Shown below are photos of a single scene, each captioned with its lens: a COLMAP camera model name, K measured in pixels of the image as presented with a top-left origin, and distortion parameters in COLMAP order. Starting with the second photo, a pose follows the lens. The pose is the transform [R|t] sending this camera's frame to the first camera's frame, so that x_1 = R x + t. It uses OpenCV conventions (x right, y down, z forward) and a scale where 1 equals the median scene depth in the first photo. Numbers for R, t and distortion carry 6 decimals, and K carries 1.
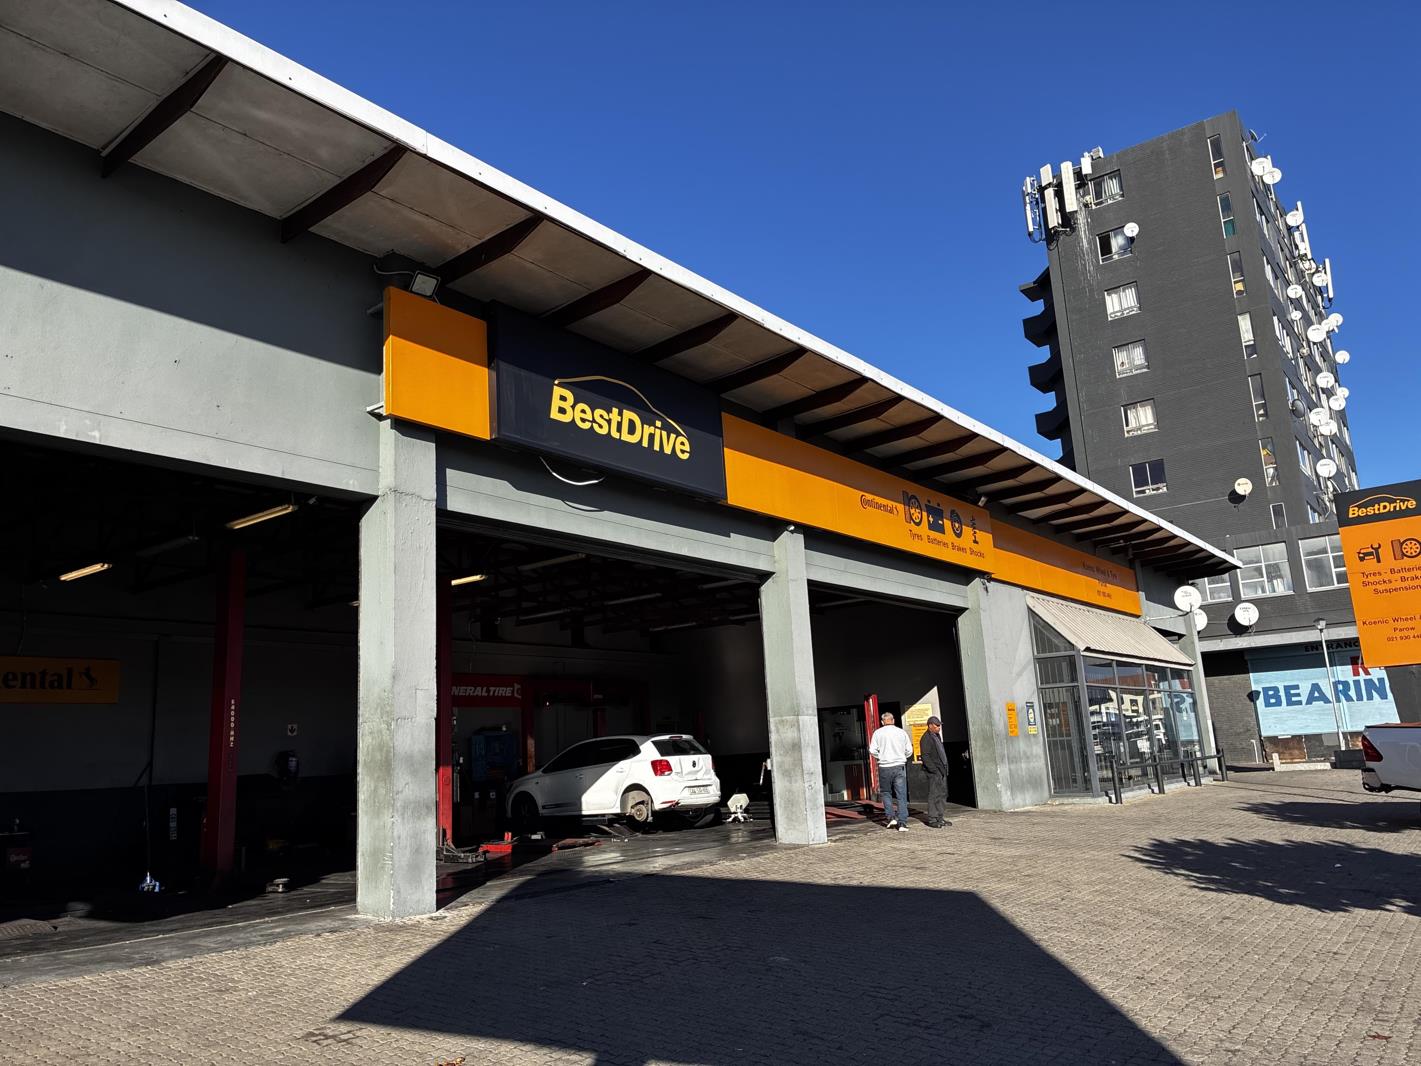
lens RADIAL K [[1059.2, 0, 709.4], [0, 1059.2, 532.7], [0, 0, 1]] dist [0.022535, -0.050007]
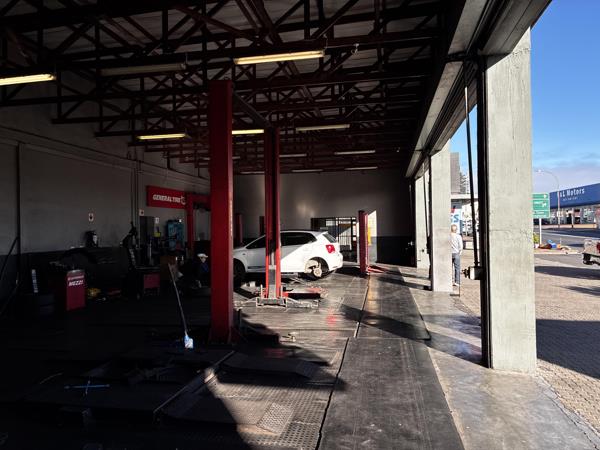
lens RADIAL K [[447.2, 0, 296.3], [0, 447.2, 227.5], [0, 0, 1]] dist [0.022535, -0.050007]
pose [[0.898767, 0.042162, 0.436394, -0.441155], [-0.125226, 0.978586, 0.163362, 0.065237], [-0.420162, -0.201472, 0.884801, 0.340563]]
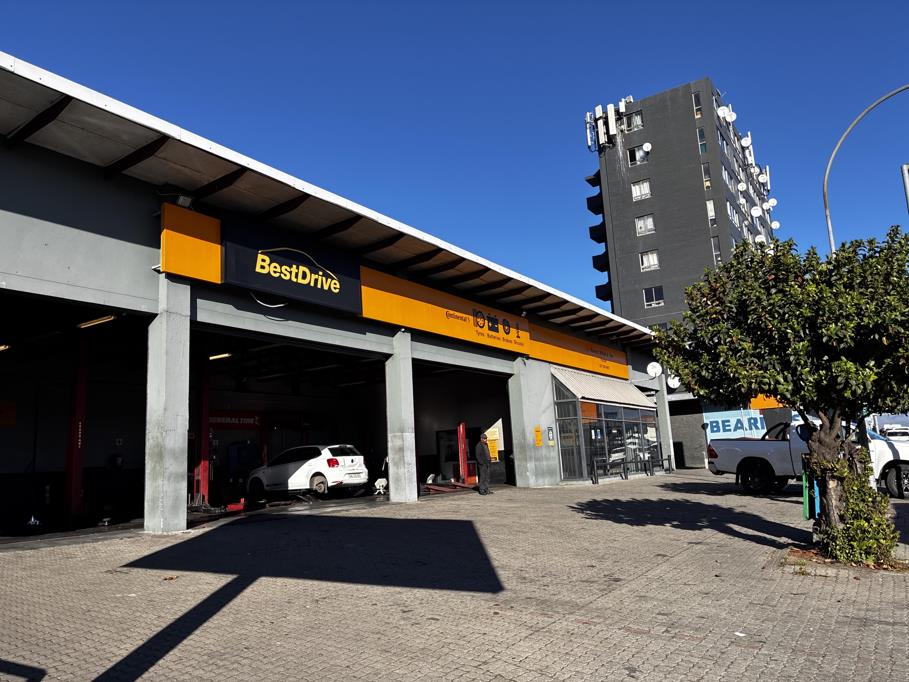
lens RADIAL K [[677.5, 0, 453.6], [0, 677.5, 339.7], [0, 0, 1]] dist [0.022535, -0.050007]
pose [[0.997612, 0.011485, 0.068108, 0.076705], [-0.013110, 0.999639, 0.023456, -0.013789], [-0.067814, -0.024293, 0.997402, -0.141753]]
